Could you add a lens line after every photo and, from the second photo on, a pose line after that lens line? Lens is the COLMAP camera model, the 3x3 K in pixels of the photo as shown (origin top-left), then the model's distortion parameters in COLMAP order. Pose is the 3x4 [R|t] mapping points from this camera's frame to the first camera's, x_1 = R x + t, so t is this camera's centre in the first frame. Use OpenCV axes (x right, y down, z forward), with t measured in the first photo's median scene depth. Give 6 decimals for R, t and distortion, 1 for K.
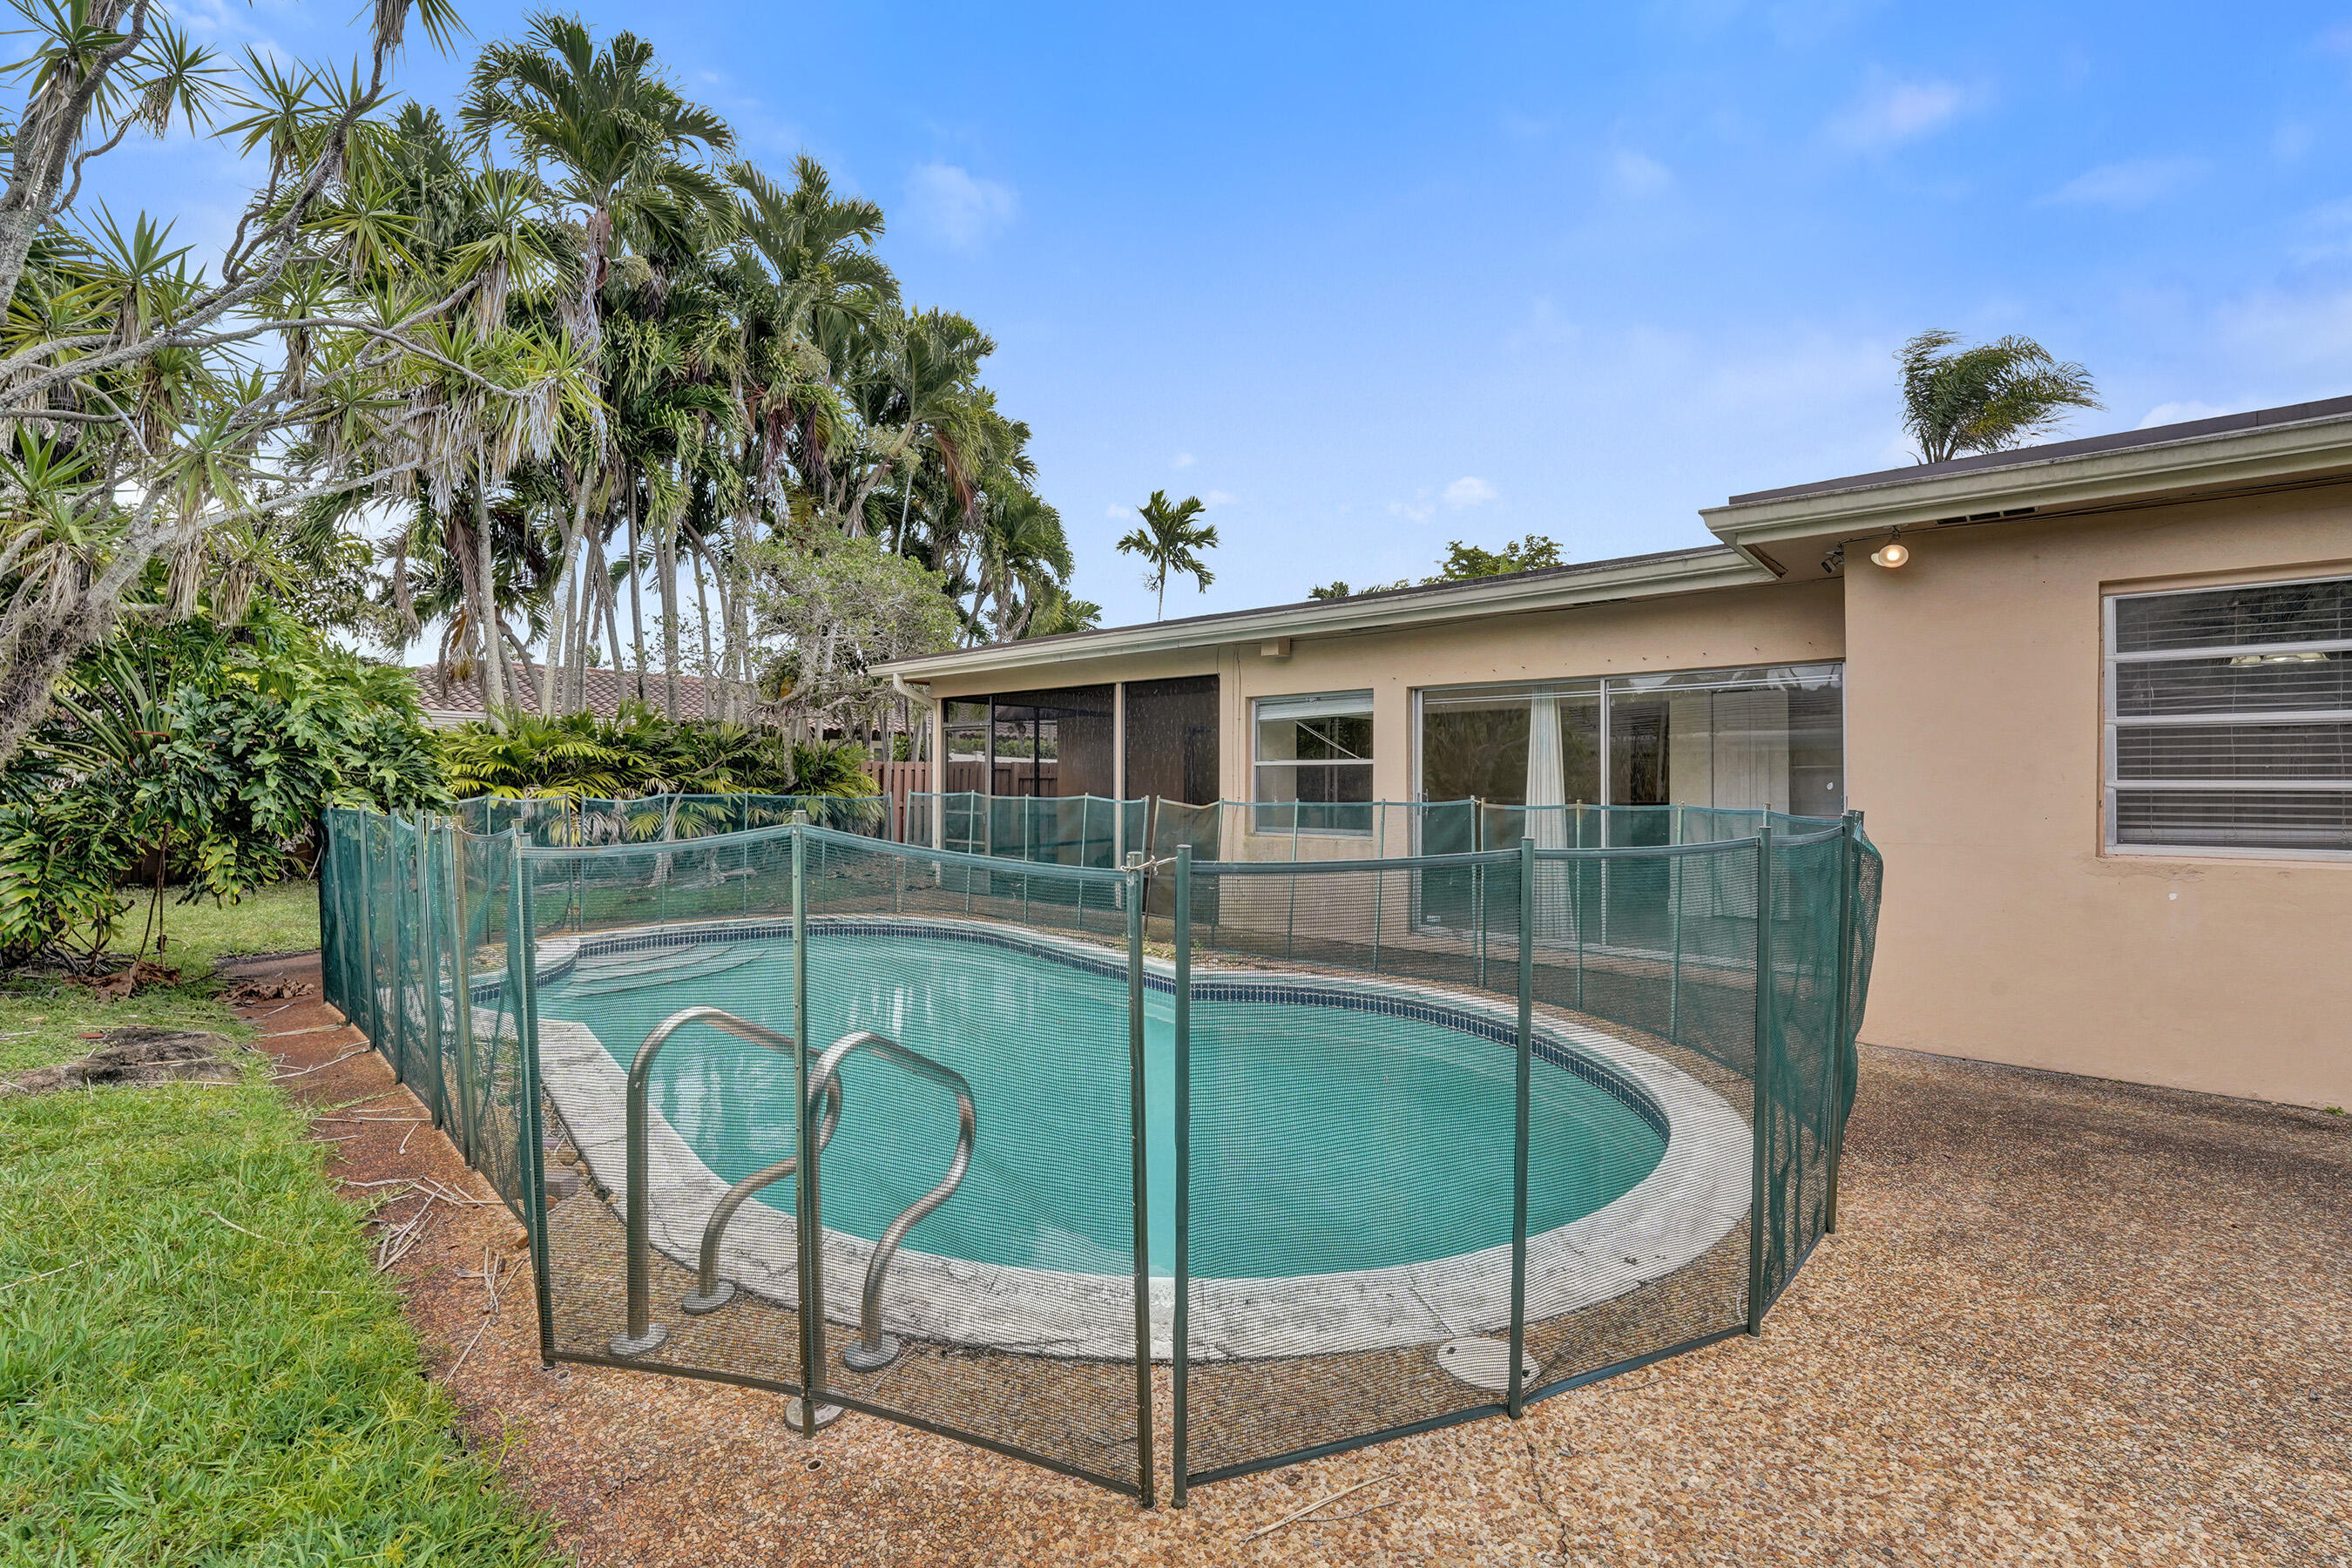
lens RADIAL K [[979.4, 0, 1133.5], [0, 979.4, 780.5], [0, 0, 1]] dist [-0.018005, 0.003680]
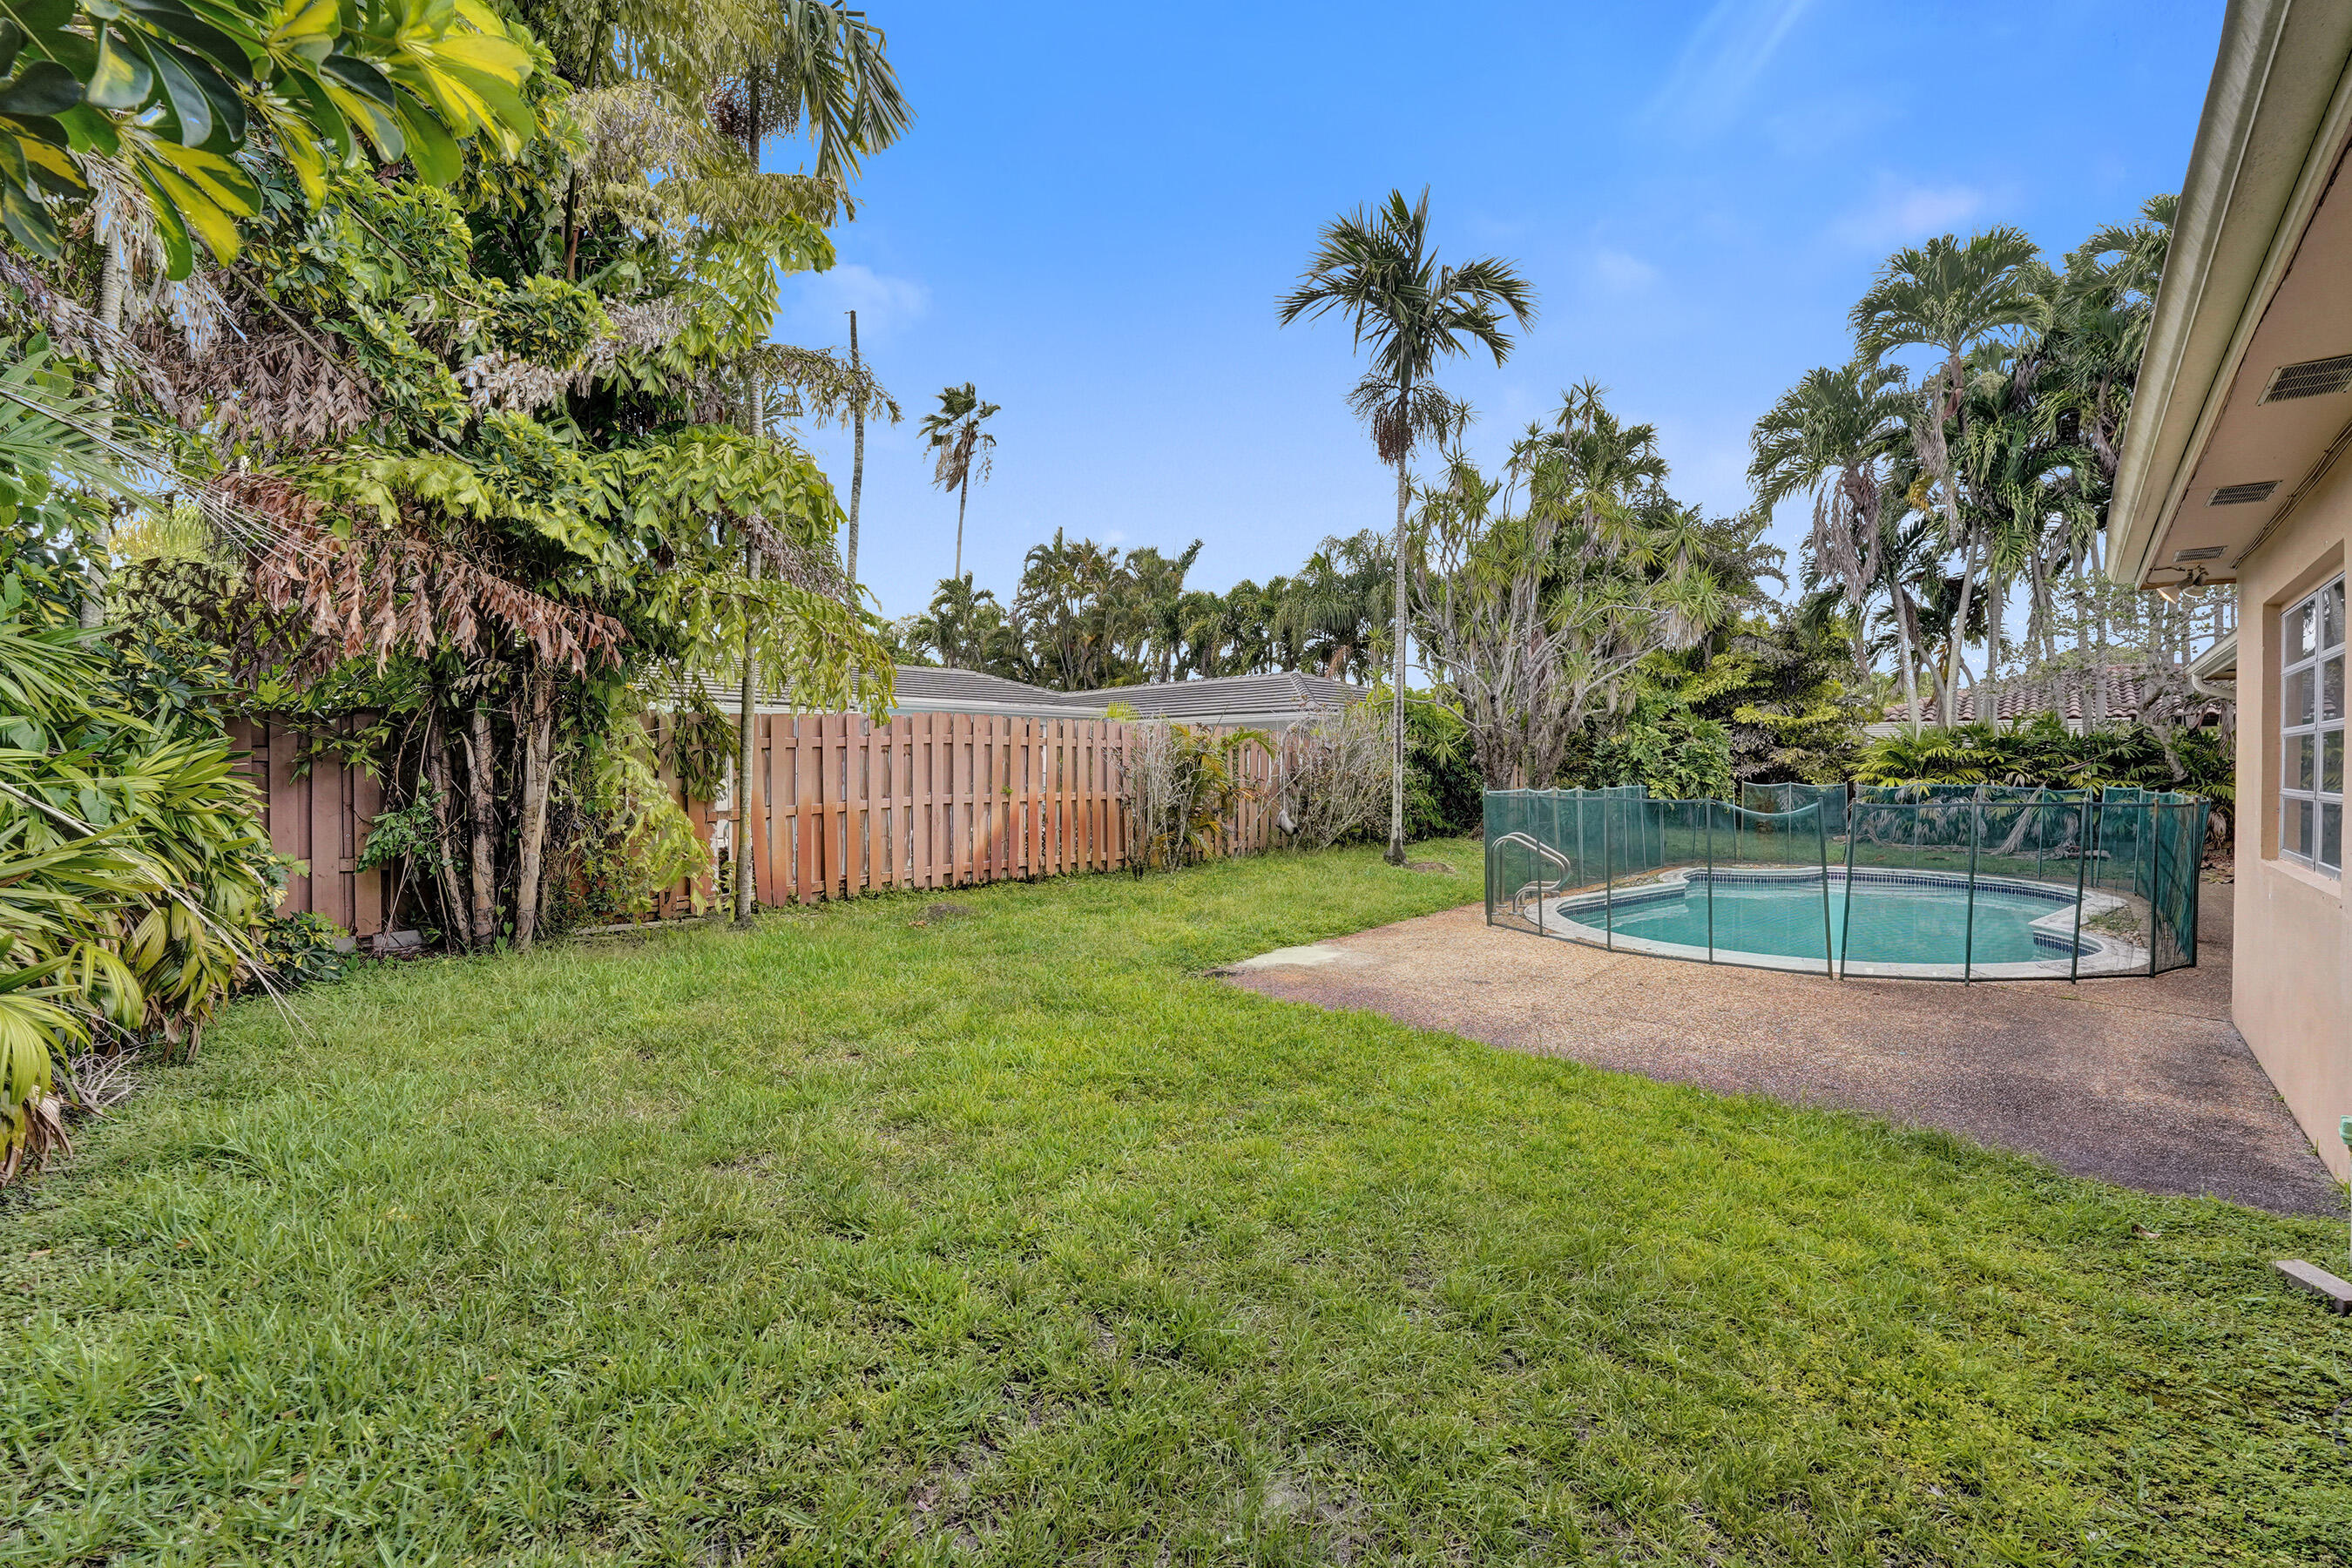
lens RADIAL K [[979.4, 0, 1180.4], [0, 979.4, 775.6], [0, 0, 1]] dist [-0.018005, 0.003680]
pose [[-0.019449, 0.007126, -0.999785, 0.889806], [-0.001198, 0.999974, 0.007151, -0.006607], [0.999810, 0.001337, -0.019440, -0.075718]]
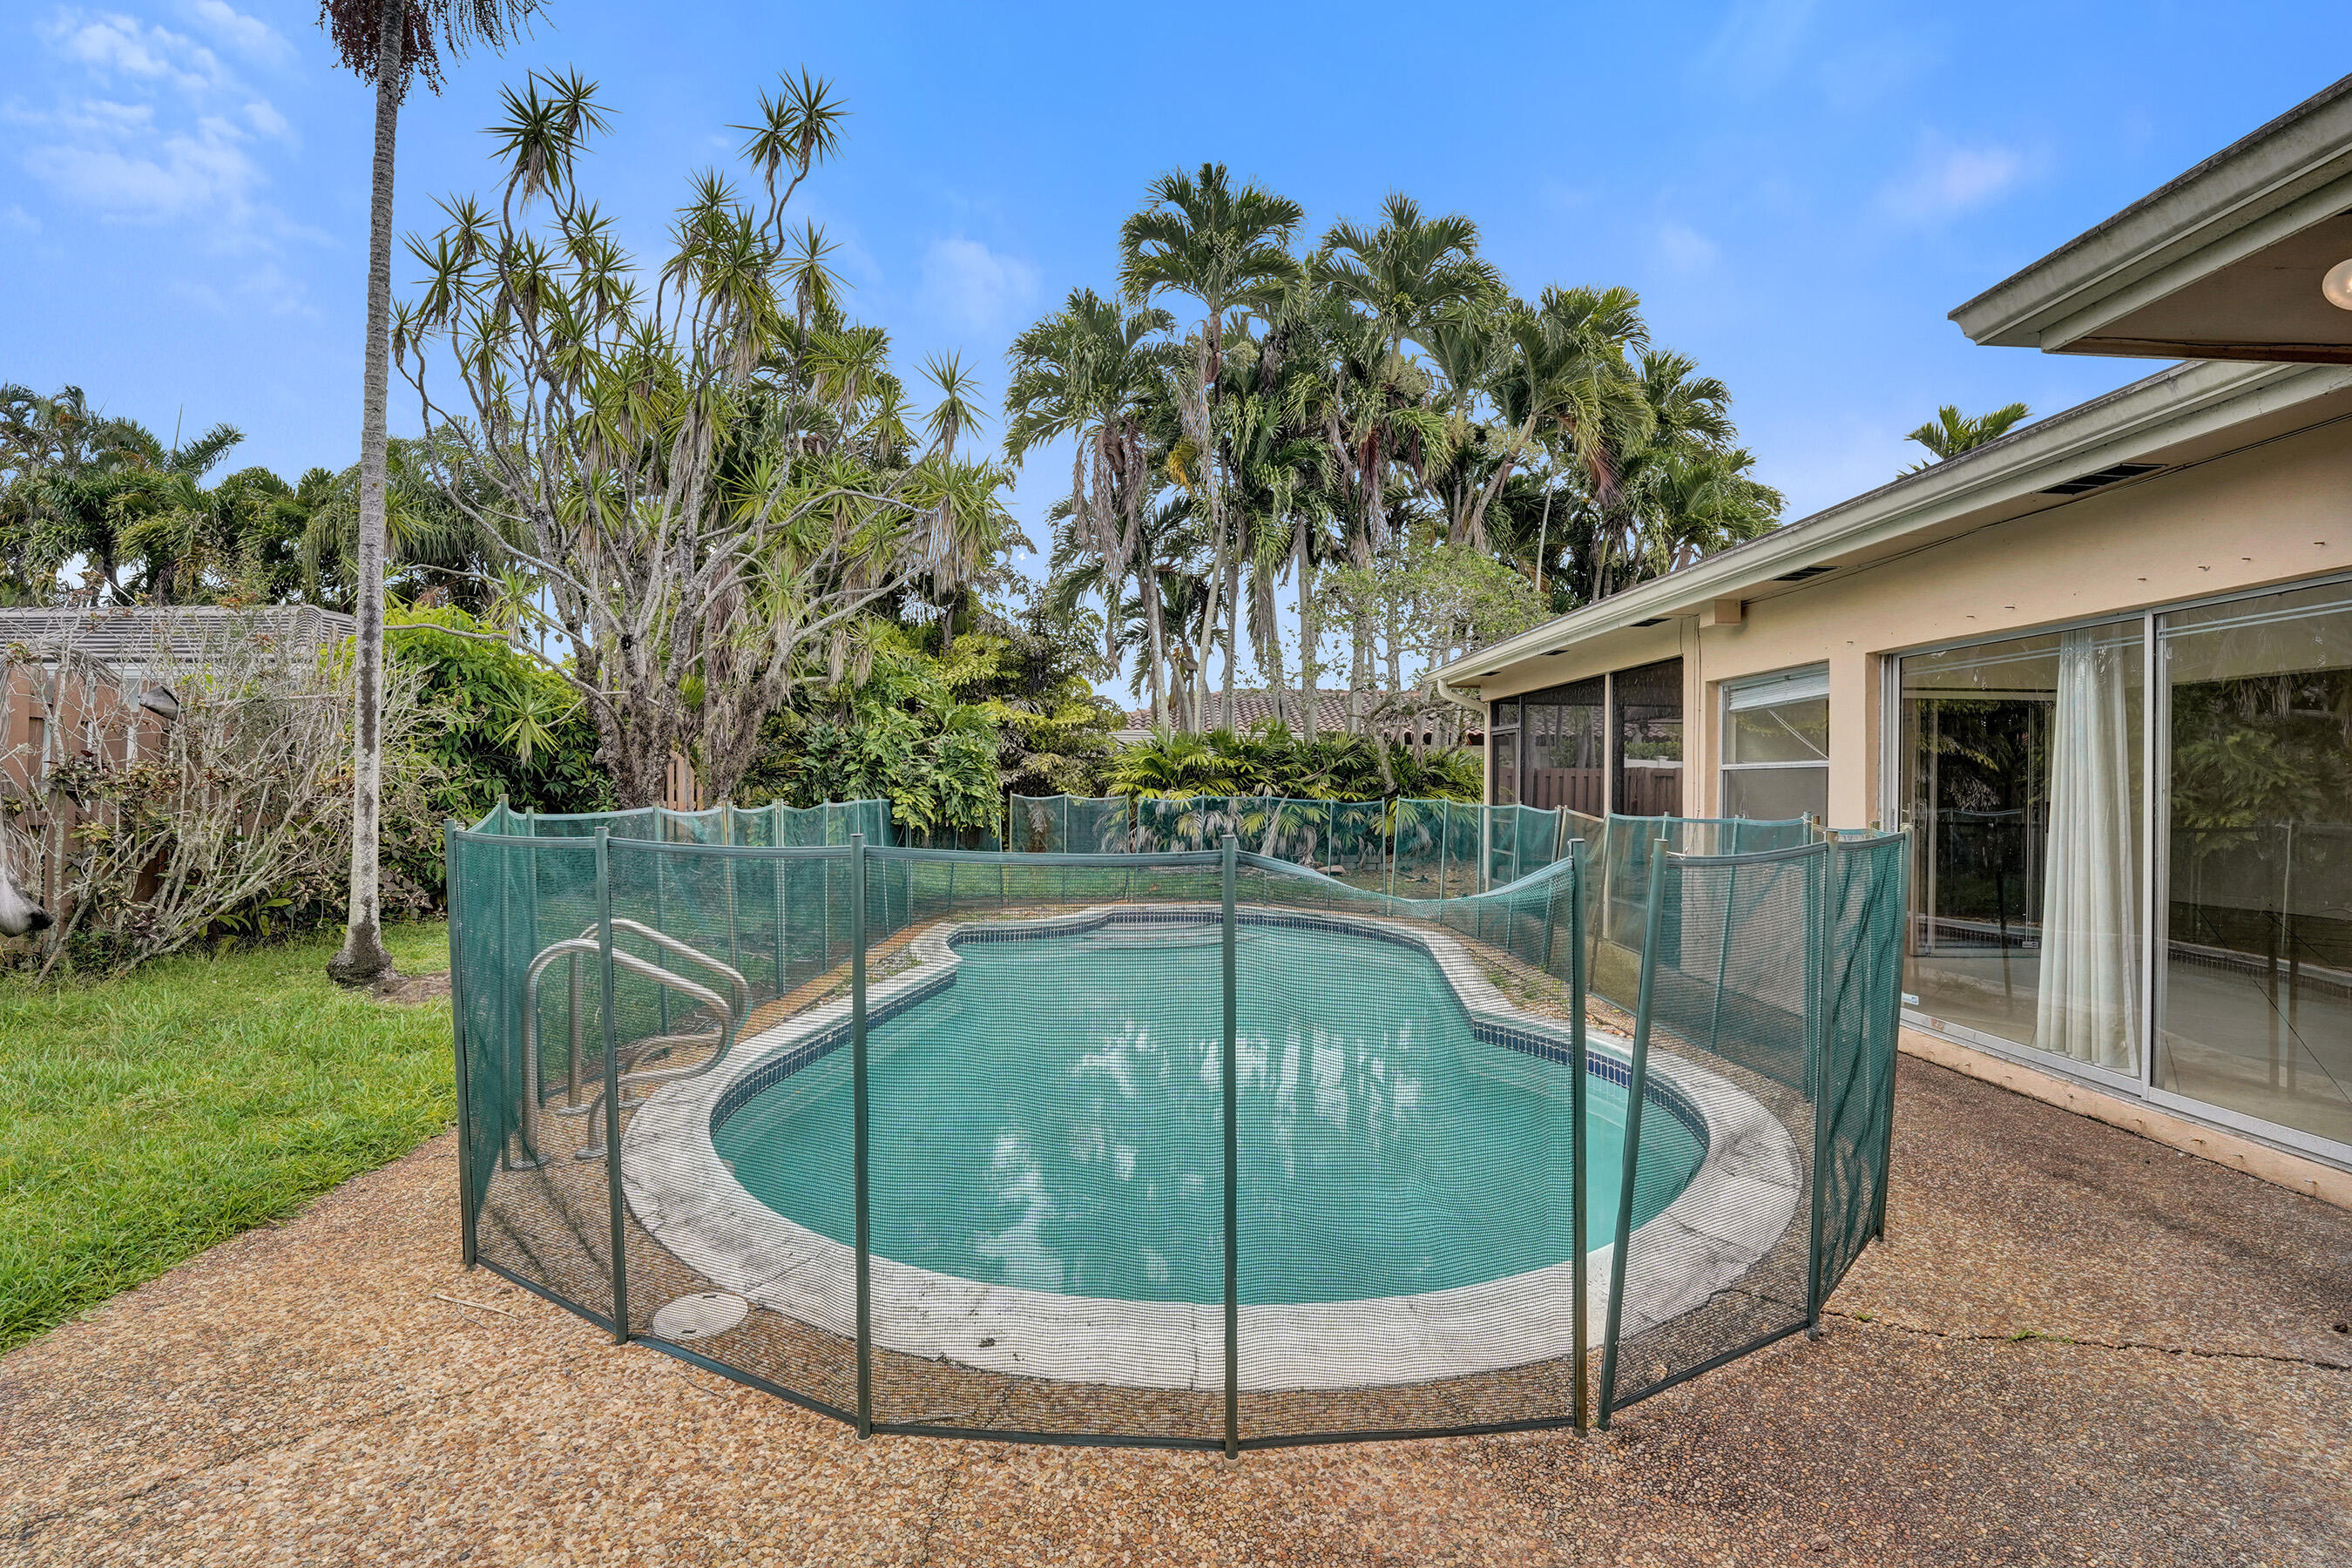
lens RADIAL K [[979.4, 0, 1181.3], [0, 979.4, 773.1], [0, 0, 1]] dist [-0.018005, 0.003680]
pose [[0.681277, -0.002865, -0.732020, 0.336964], [-0.009945, 0.999864, -0.013169, 0.001733], [0.731958, 0.016251, 0.681156, 0.143917]]
